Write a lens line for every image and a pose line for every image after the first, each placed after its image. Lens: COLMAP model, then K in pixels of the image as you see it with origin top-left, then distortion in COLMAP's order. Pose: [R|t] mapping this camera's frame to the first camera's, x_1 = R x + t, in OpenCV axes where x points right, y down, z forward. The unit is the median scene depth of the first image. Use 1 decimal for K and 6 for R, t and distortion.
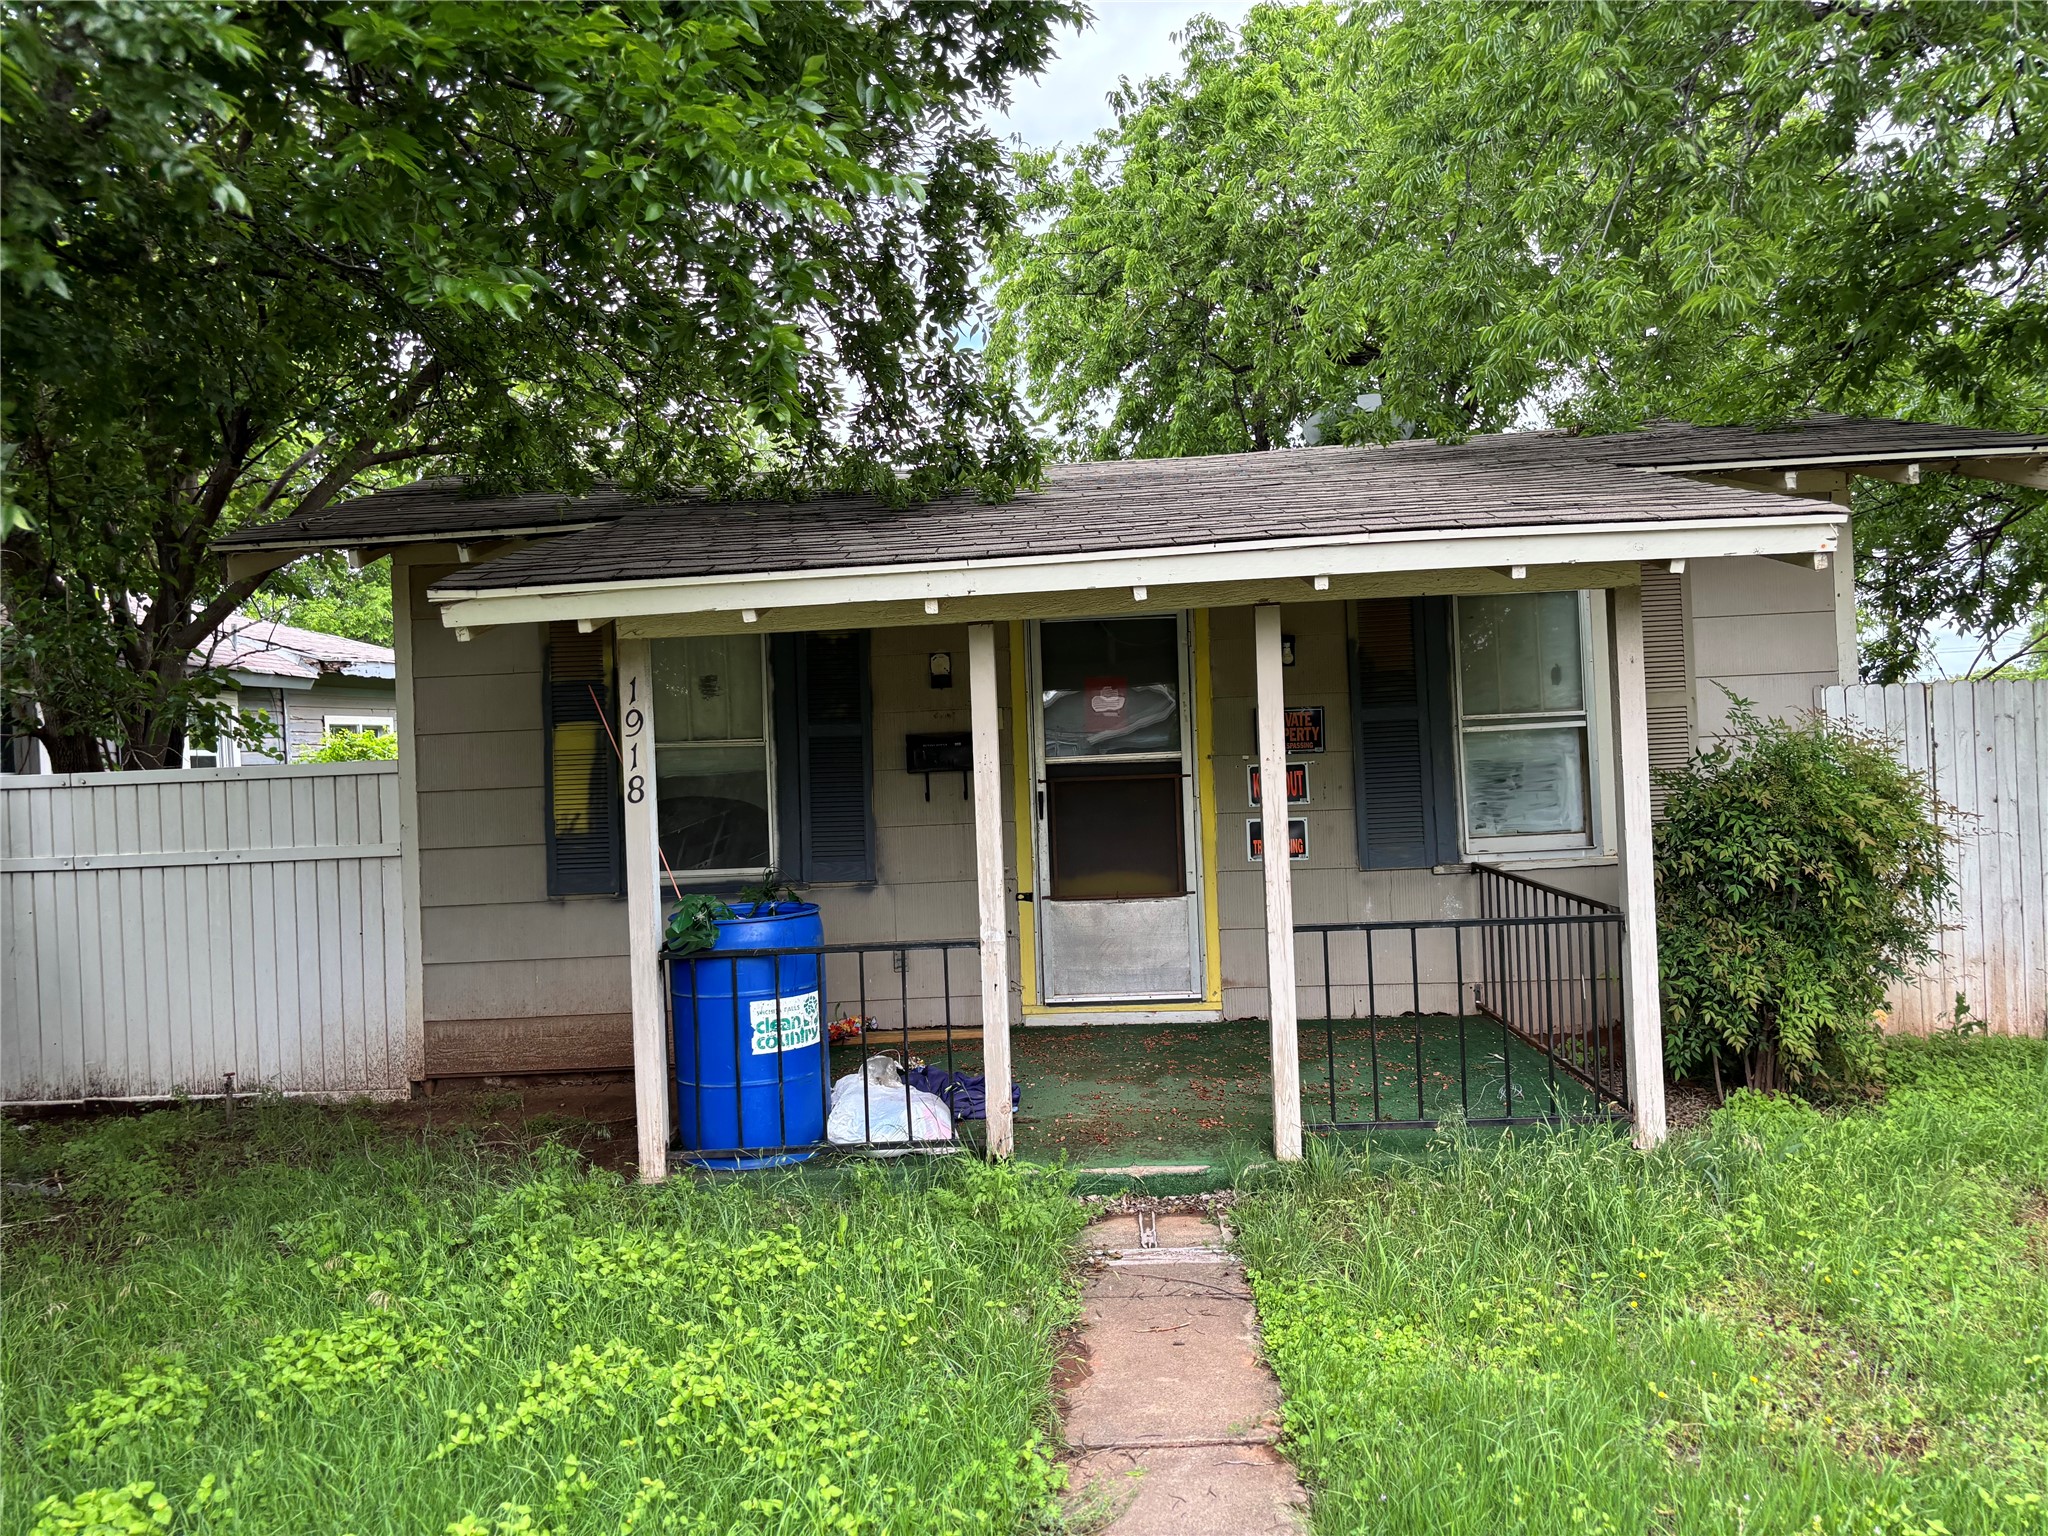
lens RADIAL K [[1547.2, 0, 1024.1], [0, 1547.2, 795.4], [0, 0, 1]] dist [0.004273, -0.000873]
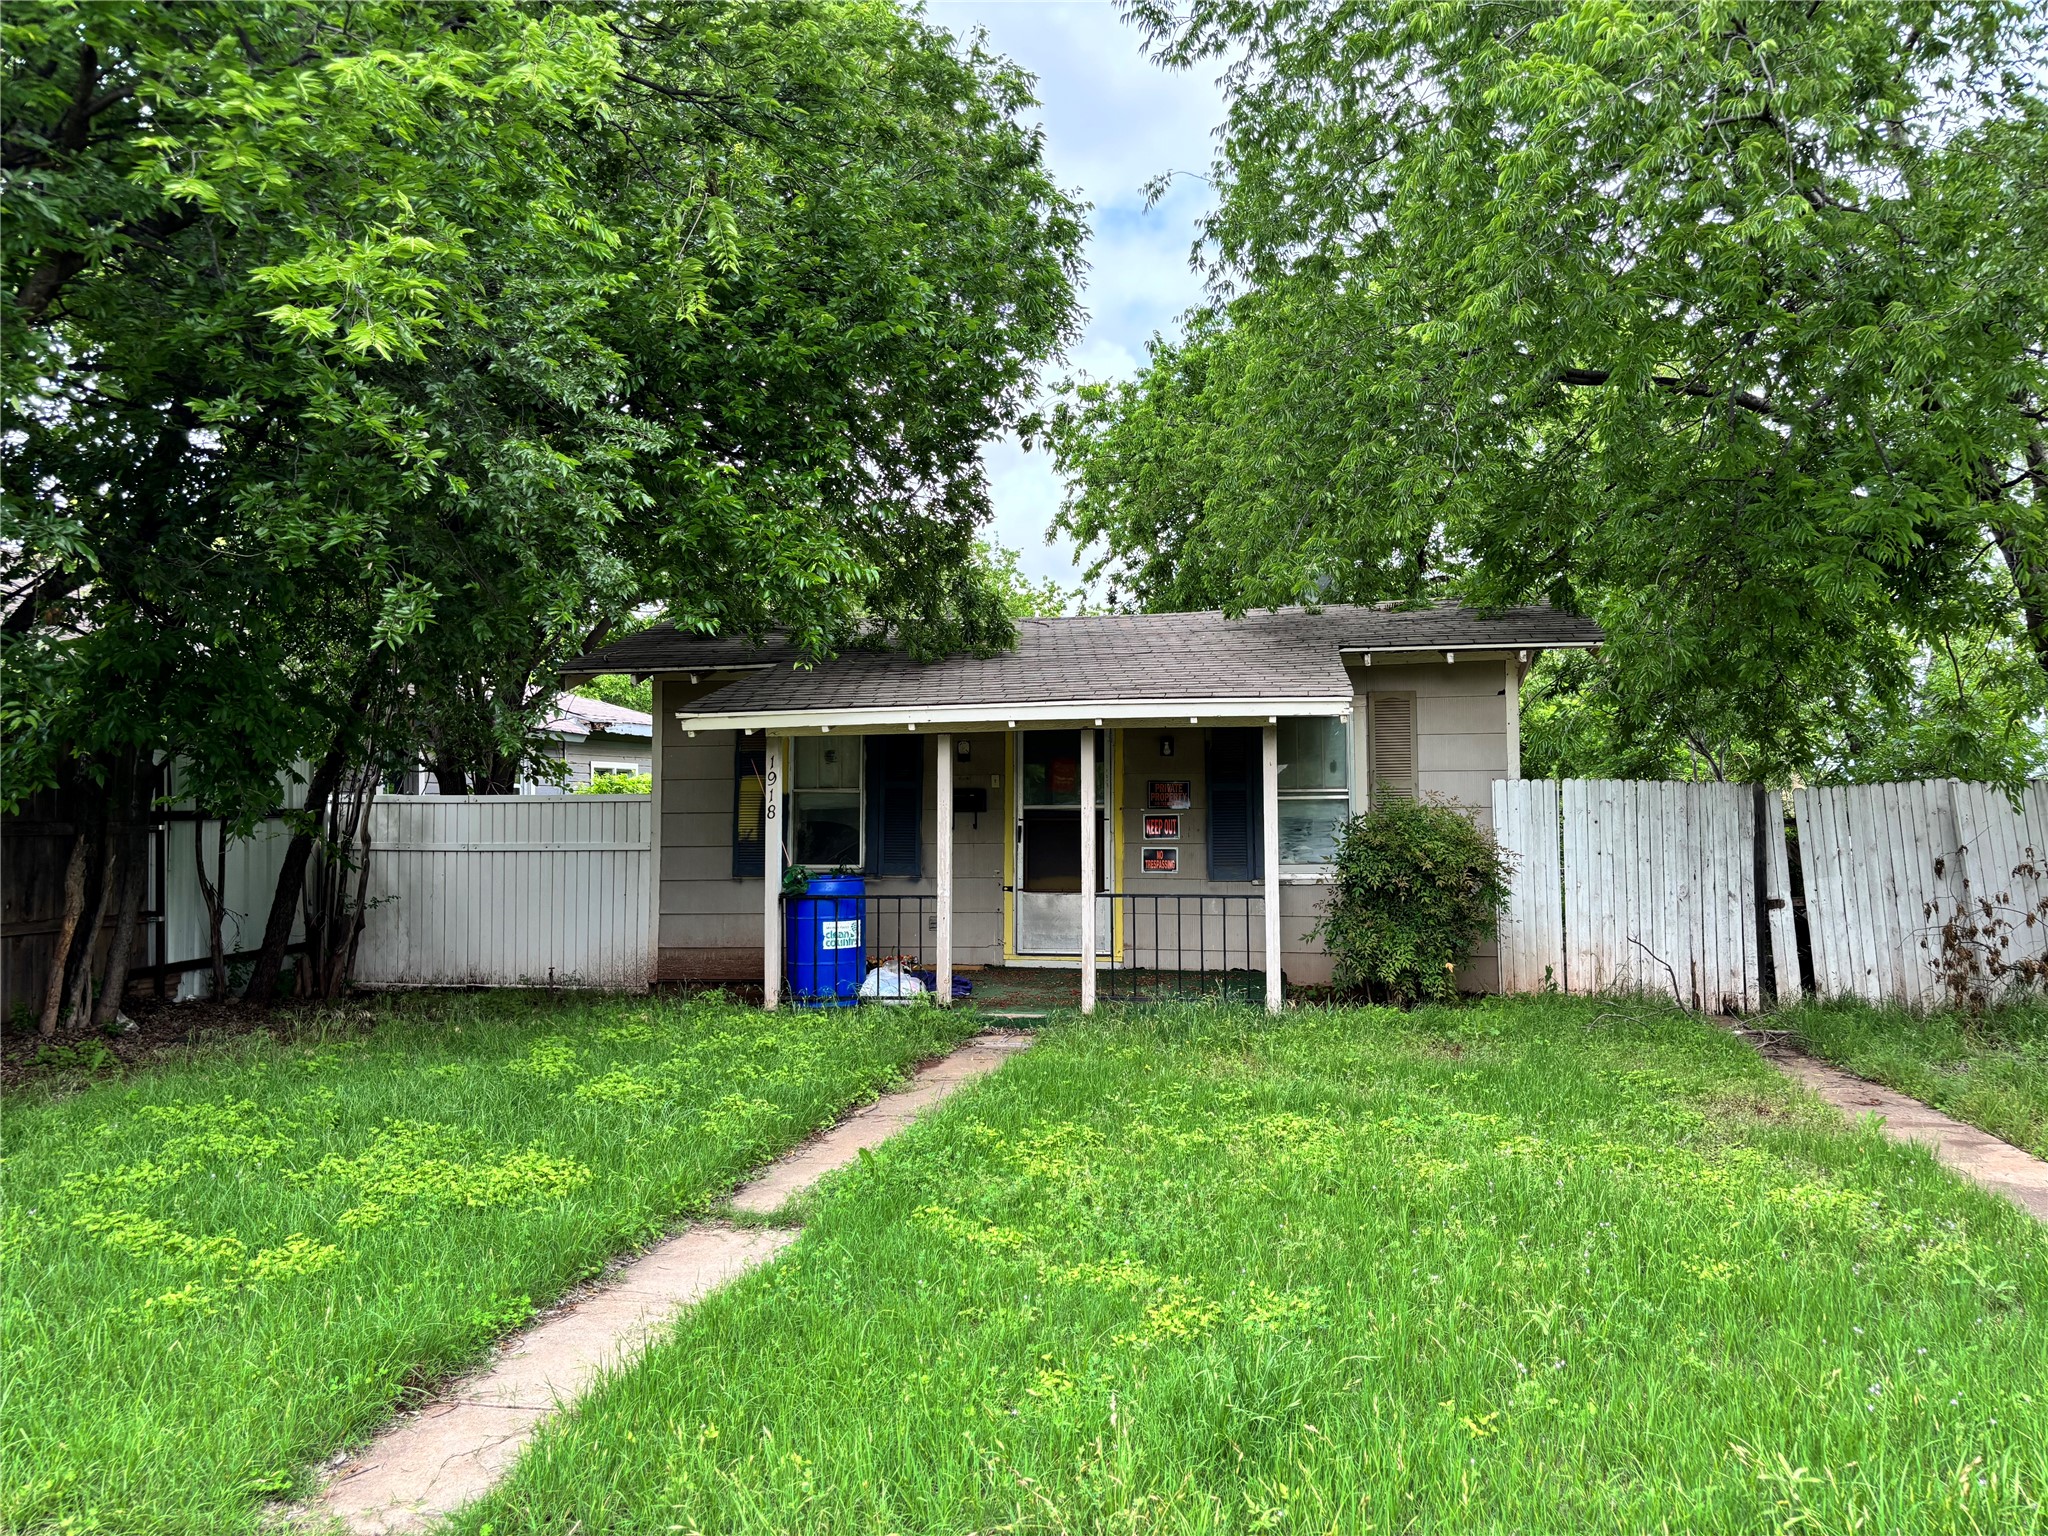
lens RADIAL K [[1547.2, 0, 1024.1], [0, 1547.2, 795.4], [0, 0, 1]] dist [0.004273, -0.000873]
pose [[0.990709, 0.034785, -0.131472, 0.234031], [-0.039466, 0.998670, -0.033166, 0.019816], [0.130143, 0.038046, 0.990765, -0.655122]]
